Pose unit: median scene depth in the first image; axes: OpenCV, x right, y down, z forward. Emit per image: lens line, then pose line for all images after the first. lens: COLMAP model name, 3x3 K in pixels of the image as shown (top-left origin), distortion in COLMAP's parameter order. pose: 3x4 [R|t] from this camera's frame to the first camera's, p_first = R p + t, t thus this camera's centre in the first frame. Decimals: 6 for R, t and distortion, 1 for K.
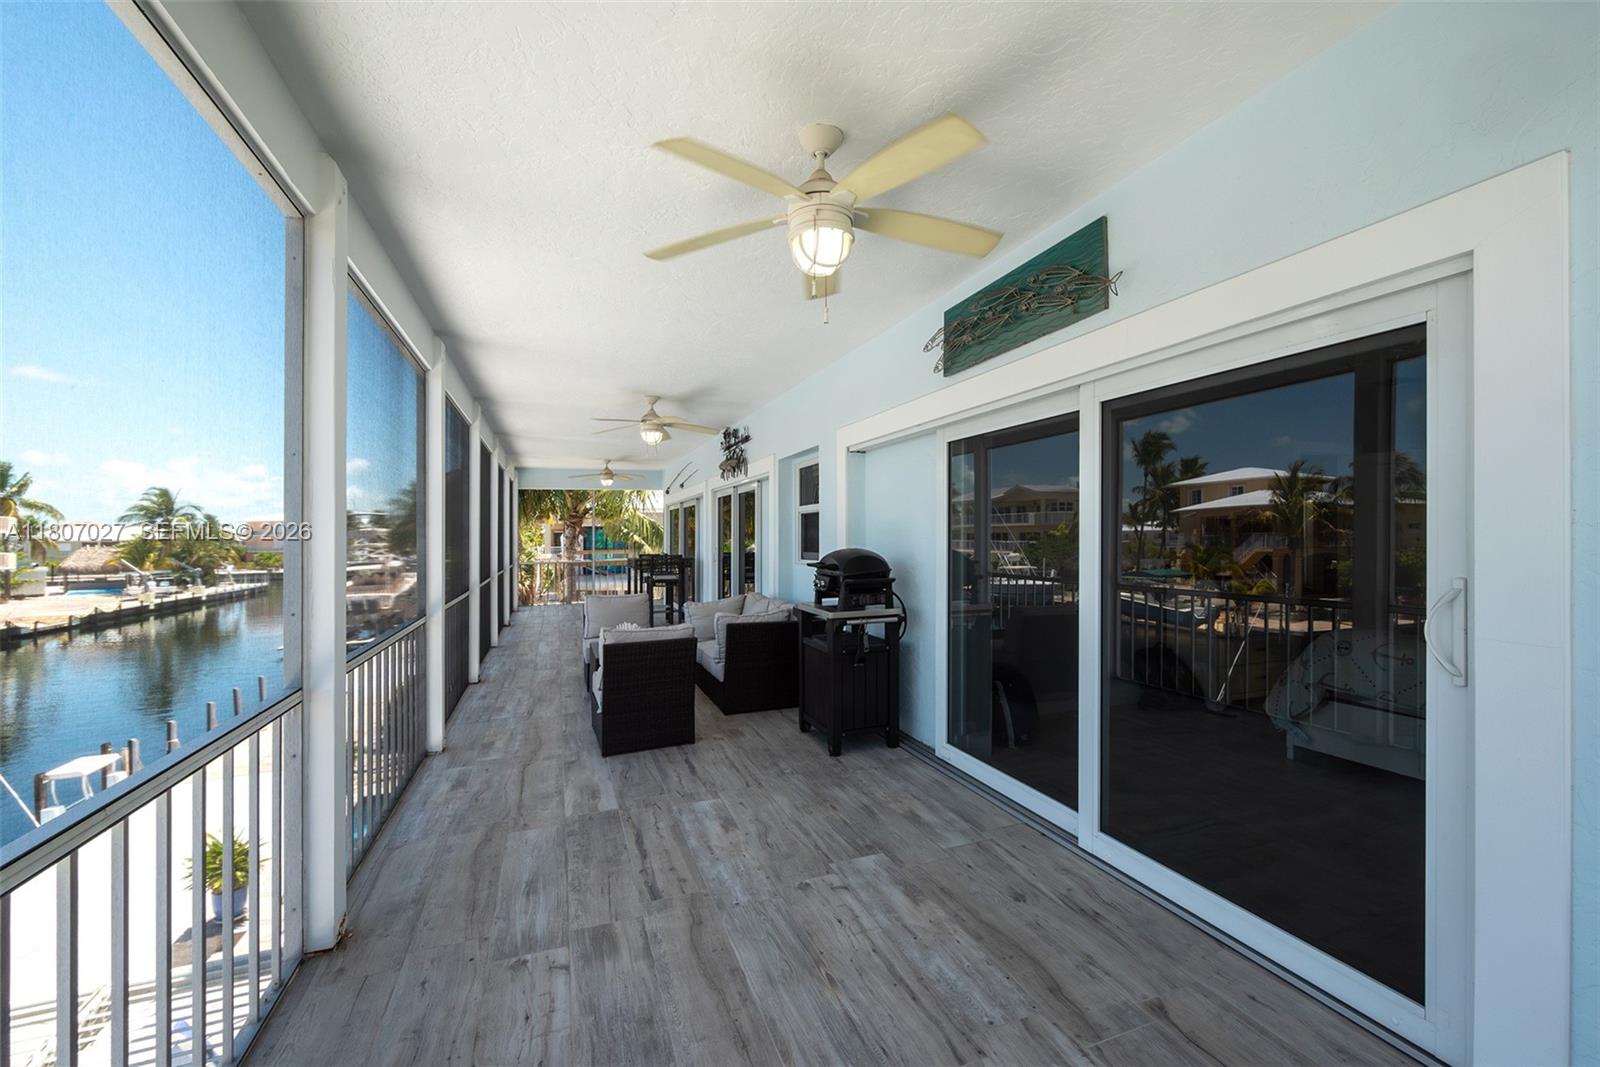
lens RADIAL K [[649.0, 0, 805.9], [0, 649.0, 538.5], [0, 0, 1]] dist [0.002101, -0.000656]
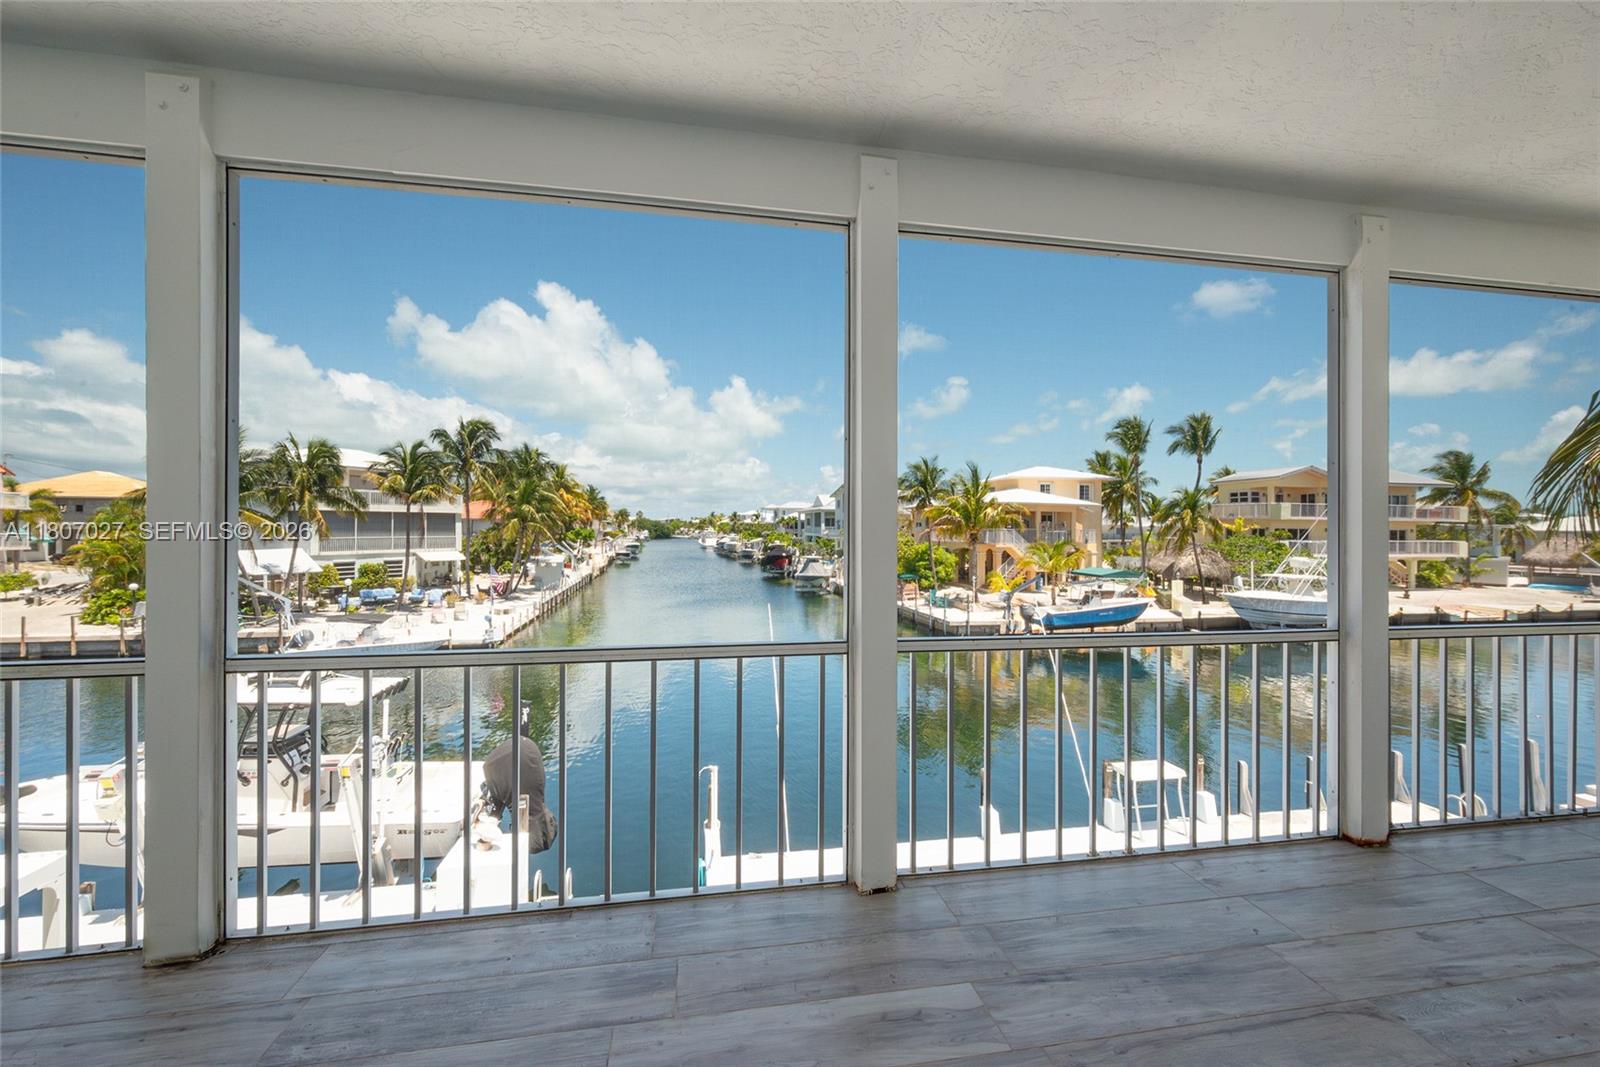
lens RADIAL K [[649.0, 0, 787.0], [0, 649.0, 530.0], [0, 0, 1]] dist [0.002101, -0.000656]
pose [[-0.170004, 0.015039, -0.985329, -0.978804], [-0.011148, 0.999790, 0.017183, -0.043341], [0.985380, 0.013905, -0.169801, 4.451544]]
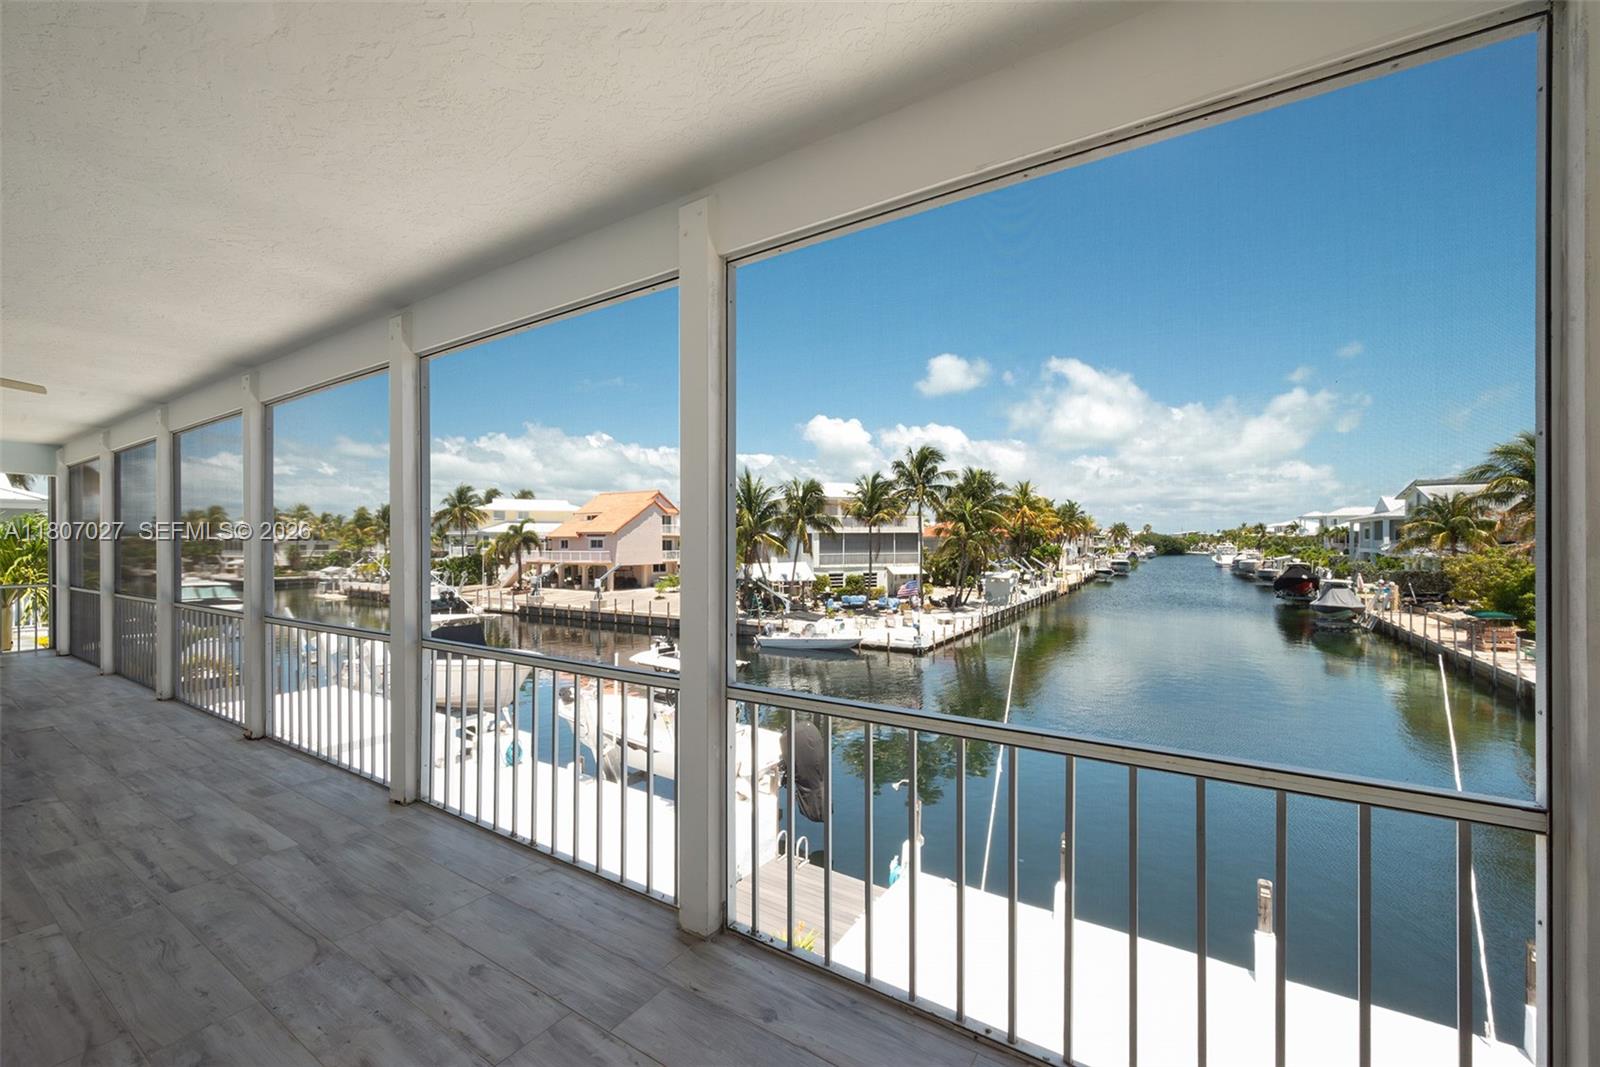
lens RADIAL K [[649.0, 0, 809.0], [0, 649.0, 534.2], [0, 0, 1]] dist [0.002101, -0.000656]
pose [[-0.798936, 0.007726, -0.601367, -3.308266], [0.008935, 0.999960, 0.000977, -0.159560], [0.601350, -0.004593, -0.798972, 9.204304]]
